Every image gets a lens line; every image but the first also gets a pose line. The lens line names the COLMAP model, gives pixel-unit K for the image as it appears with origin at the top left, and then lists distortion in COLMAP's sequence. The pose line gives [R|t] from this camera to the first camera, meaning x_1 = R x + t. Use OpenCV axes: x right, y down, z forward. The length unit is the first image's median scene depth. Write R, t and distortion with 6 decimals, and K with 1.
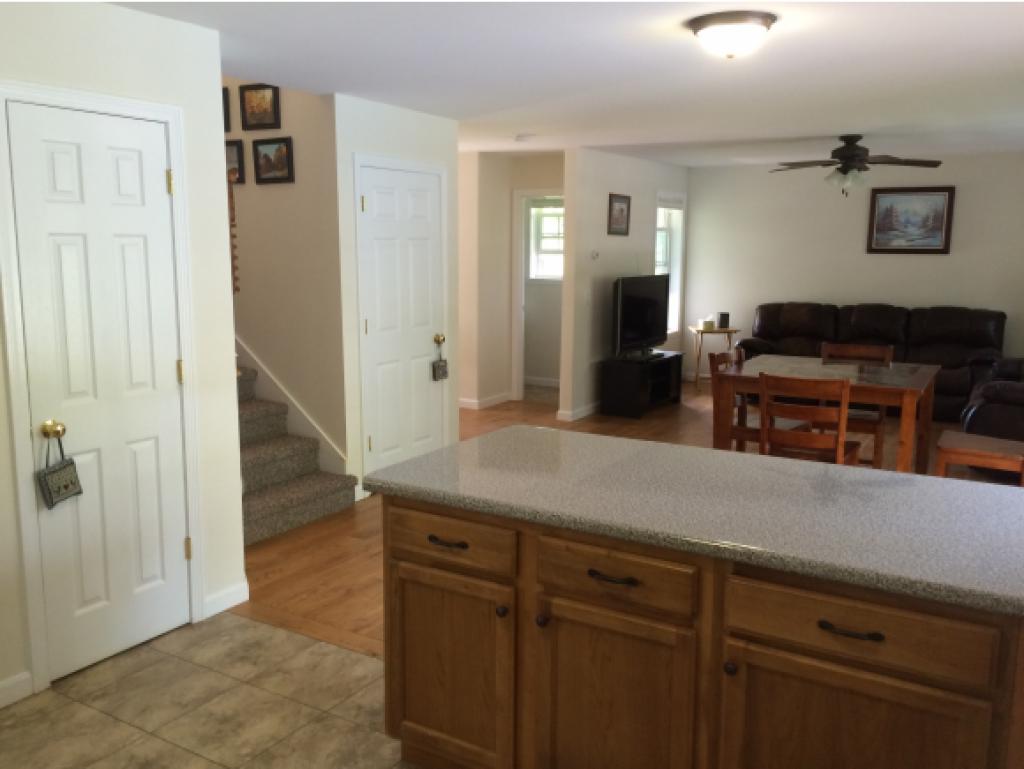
lens RADIAL K [[864.1, 0, 512.0], [0, 864.1, 384.5], [0, 0, 1]] dist [0.056097, -0.012436]
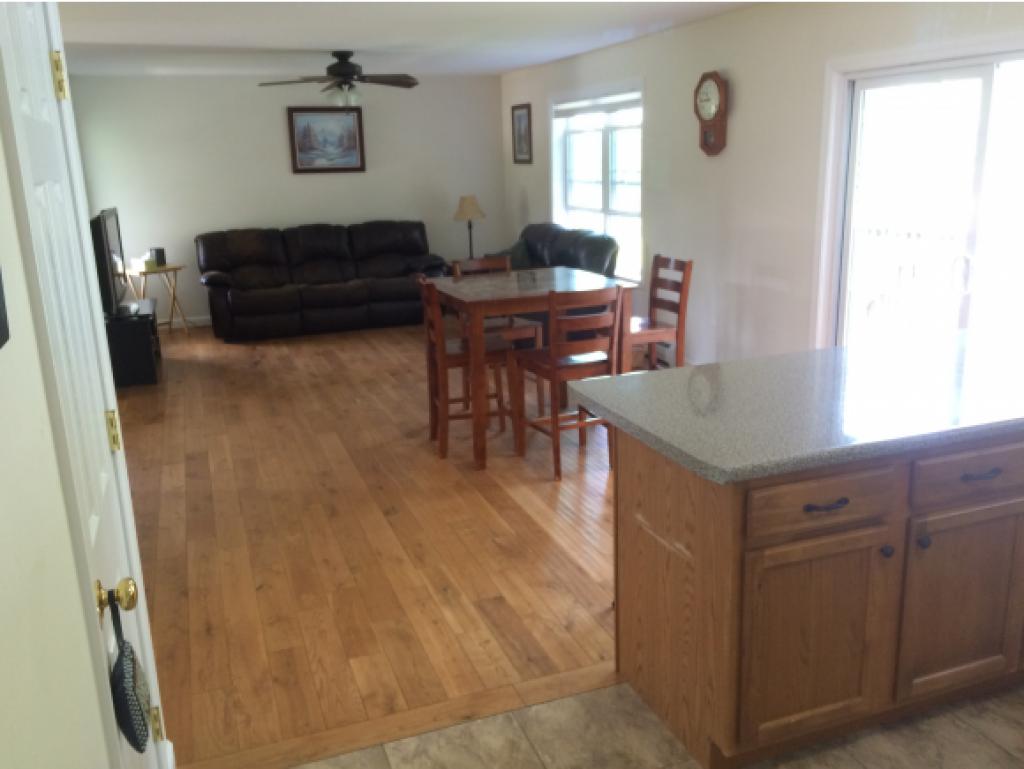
lens RADIAL K [[864.1, 0, 512.0], [0, 864.1, 384.5], [0, 0, 1]] dist [0.056097, -0.012436]
pose [[0.632665, -0.227706, 0.740192, -0.237567], [0.163426, 0.973527, 0.159801, -0.034999], [-0.756985, 0.019866, 0.653130, 0.170953]]
